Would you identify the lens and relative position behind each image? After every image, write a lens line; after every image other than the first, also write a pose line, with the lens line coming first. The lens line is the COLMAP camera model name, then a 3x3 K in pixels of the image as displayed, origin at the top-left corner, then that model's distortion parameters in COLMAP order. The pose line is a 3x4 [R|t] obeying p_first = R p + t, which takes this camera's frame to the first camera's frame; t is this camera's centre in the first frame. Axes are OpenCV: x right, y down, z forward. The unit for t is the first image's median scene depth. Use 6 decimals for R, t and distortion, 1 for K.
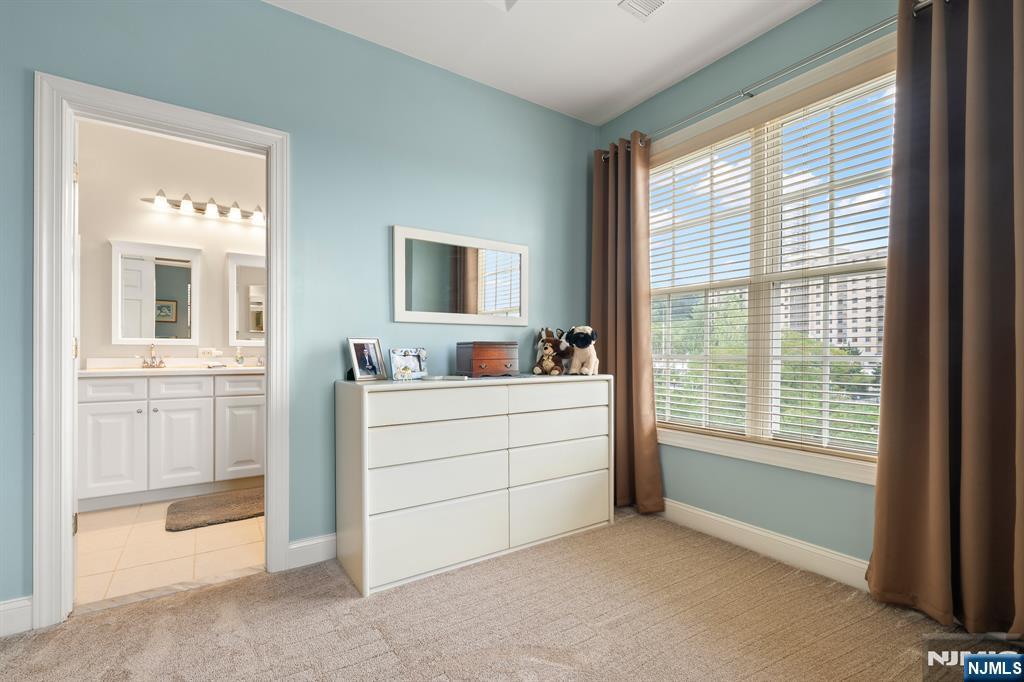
lens RADIAL K [[471.3, 0, 505.0], [0, 471.3, 347.8], [0, 0, 1]] dist [-0.001592, -0.001543]
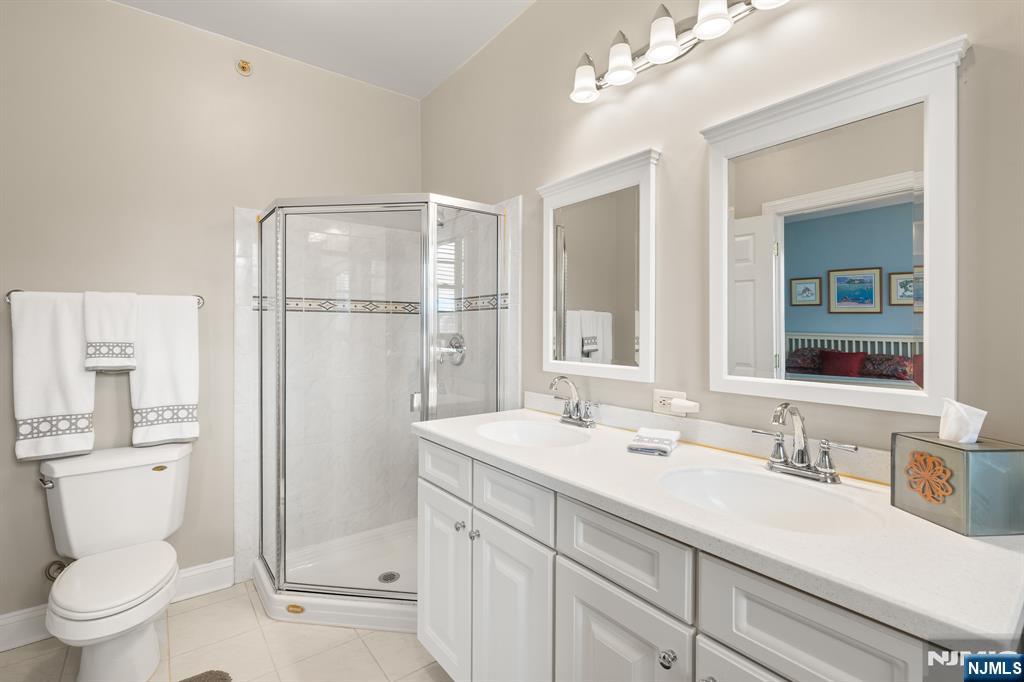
lens RADIAL K [[471.3, 0, 511.0], [0, 471.3, 330.5], [0, 0, 1]] dist [-0.001592, -0.001543]
pose [[0.082810, -0.003672, -0.996559, -0.269557], [-0.003910, 0.999984, -0.004010, -0.052630], [0.996558, 0.004229, 0.082794, 0.906393]]
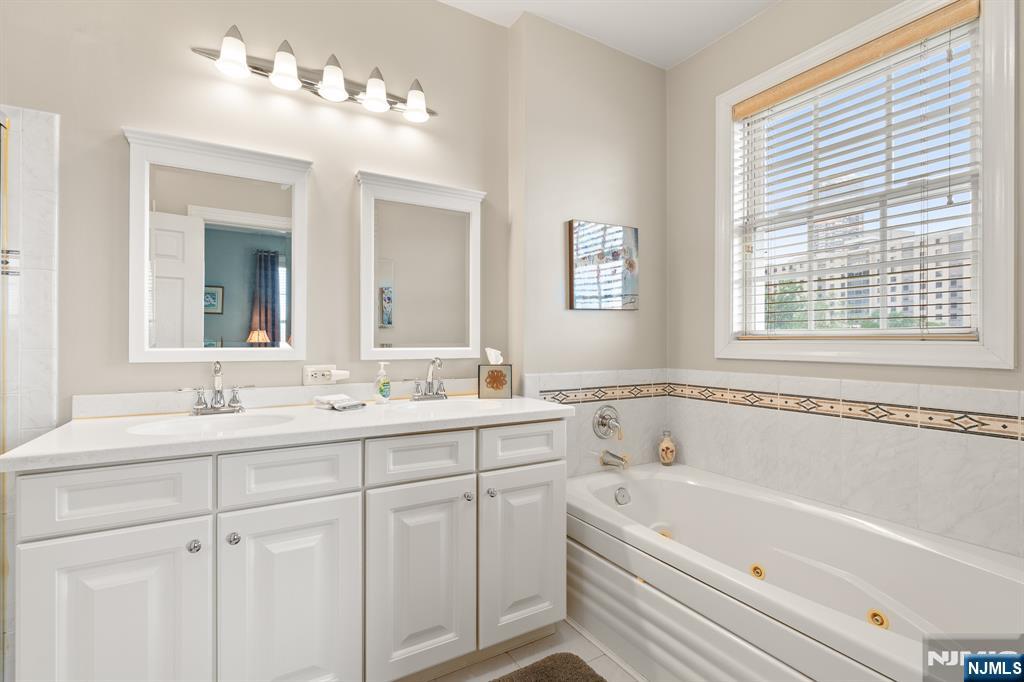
lens RADIAL K [[471.3, 0, 508.1], [0, 471.3, 338.0], [0, 0, 1]] dist [-0.001592, -0.001543]
pose [[0.999268, -0.001817, -0.038220, -0.456960], [0.001408, 0.999941, -0.010746, -0.024424], [0.038237, 0.010684, 0.999212, 0.565226]]
